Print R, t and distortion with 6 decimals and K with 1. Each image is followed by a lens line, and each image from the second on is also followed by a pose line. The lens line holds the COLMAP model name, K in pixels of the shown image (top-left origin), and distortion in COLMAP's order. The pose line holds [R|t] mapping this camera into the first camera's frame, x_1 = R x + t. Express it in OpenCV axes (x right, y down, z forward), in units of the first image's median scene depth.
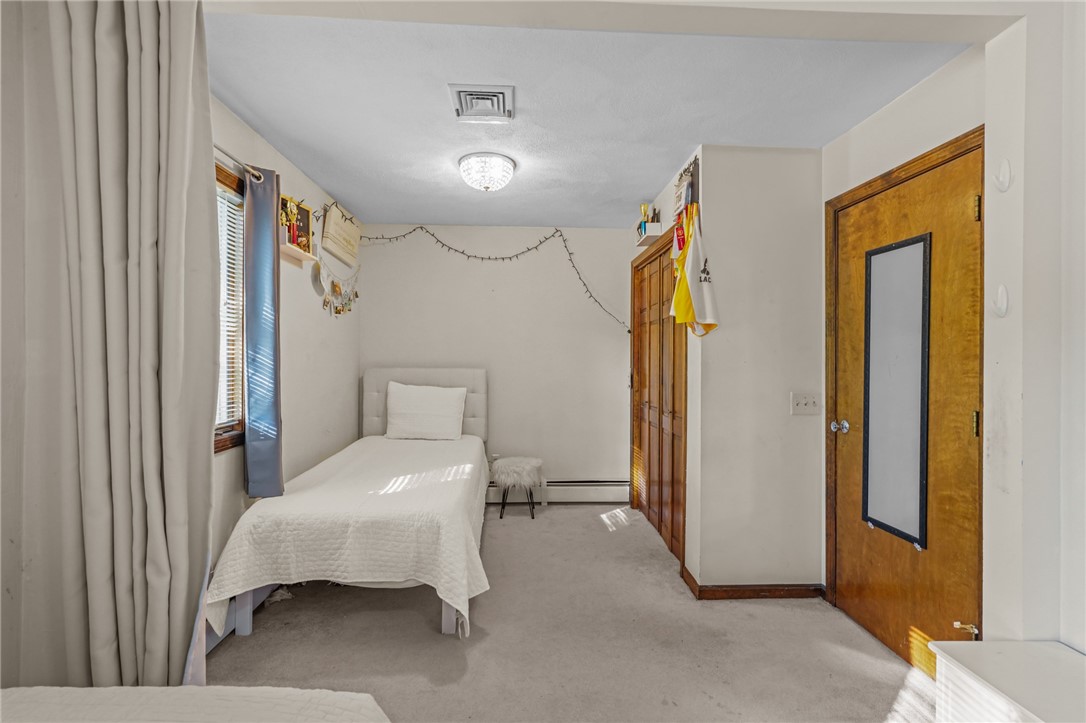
lens RADIAL K [[499.2, 0, 541.2], [0, 499.2, 366.9], [0, 0, 1]] dist [0.001009, 0.002274]
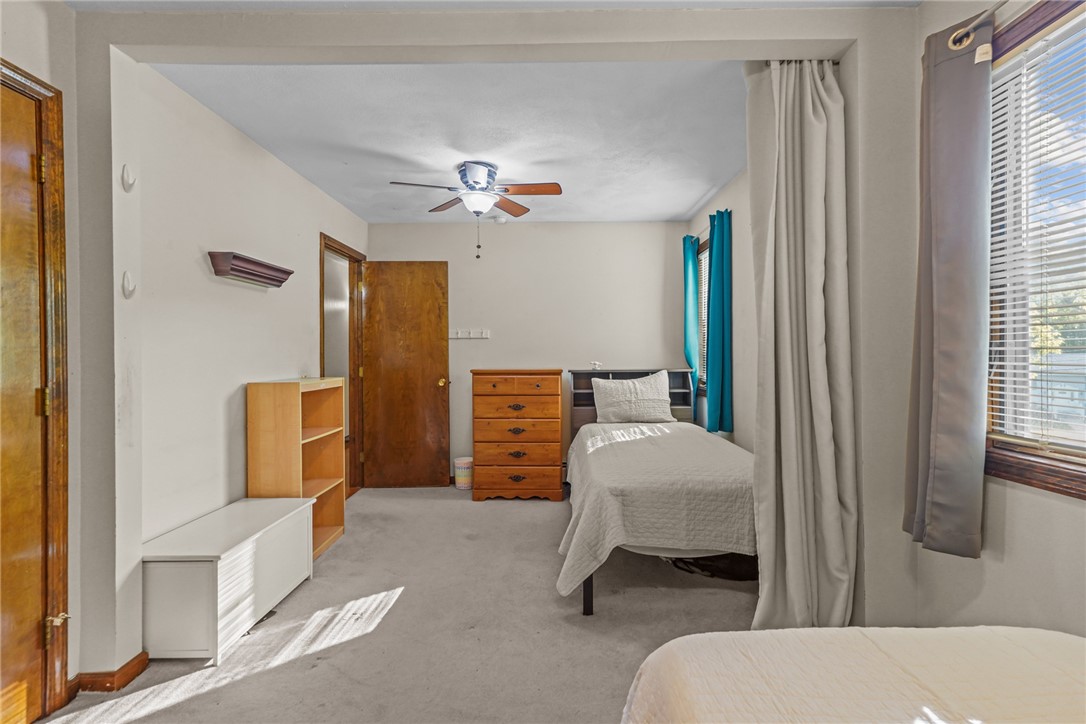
lens RADIAL K [[499.2, 0, 544.5], [0, 499.2, 364.9], [0, 0, 1]] dist [0.001009, 0.002274]
pose [[-0.998352, -0.011389, 0.056248, -0.120318], [-0.011034, 0.999917, 0.006626, 0.030433], [-0.056319, 0.005994, -0.998395, 1.853498]]
